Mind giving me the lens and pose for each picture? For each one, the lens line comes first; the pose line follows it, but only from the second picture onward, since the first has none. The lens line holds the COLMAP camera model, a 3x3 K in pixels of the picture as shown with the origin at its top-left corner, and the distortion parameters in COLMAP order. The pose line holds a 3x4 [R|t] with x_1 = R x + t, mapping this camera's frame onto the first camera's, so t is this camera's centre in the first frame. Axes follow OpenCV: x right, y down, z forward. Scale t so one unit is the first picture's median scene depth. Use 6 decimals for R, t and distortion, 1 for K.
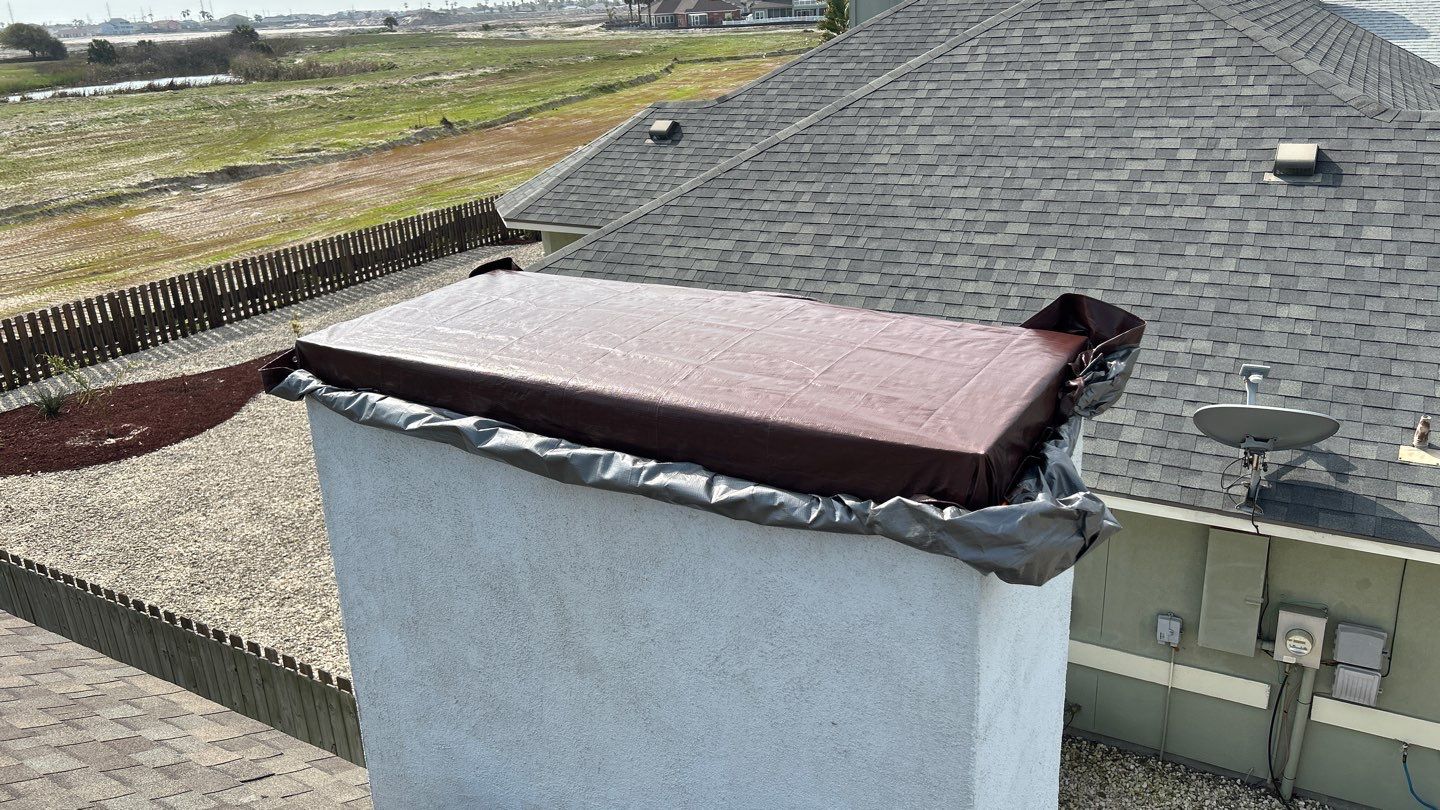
lens RADIAL K [[1082.9, 0, 731.9], [0, 1082.9, 403.7], [0, 0, 1]] dist [0.068798, -0.076422]
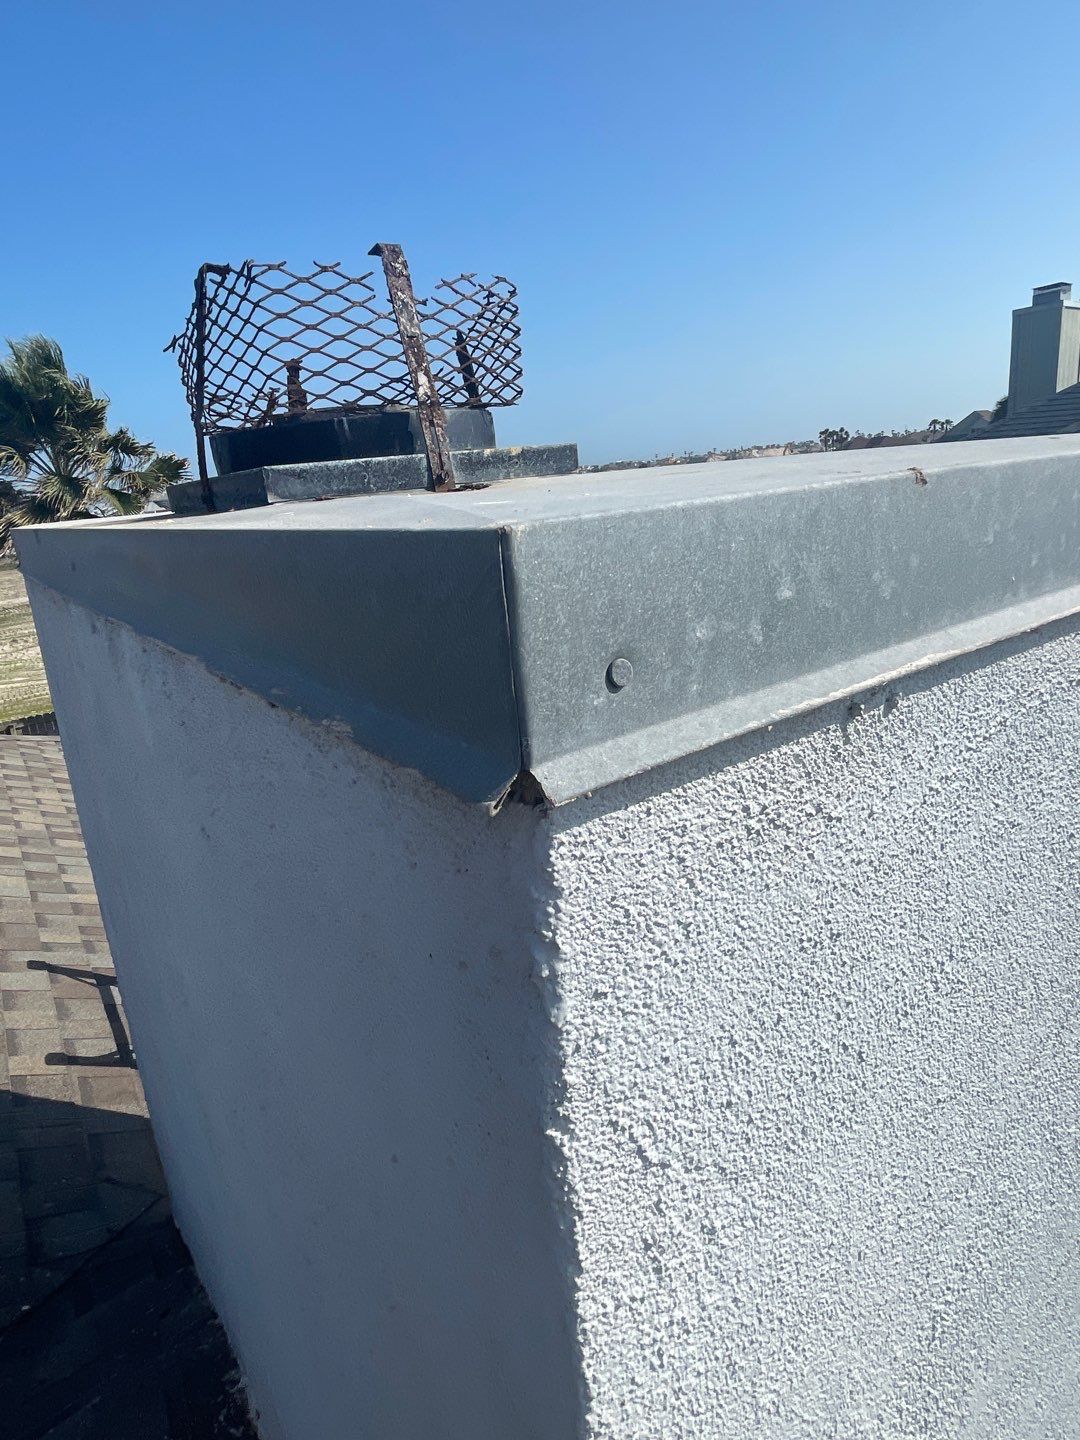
lens RADIAL K [[824.6, 0, 539.9], [0, 824.6, 708.1], [0, 0, 1]] dist [0.010459, -0.019116]
pose [[0.916353, 0.076737, -0.392949, 0.048064], [-0.096537, 0.994851, -0.030845, 0.012748], [0.388559, 0.066199, 0.919043, 0.148137]]
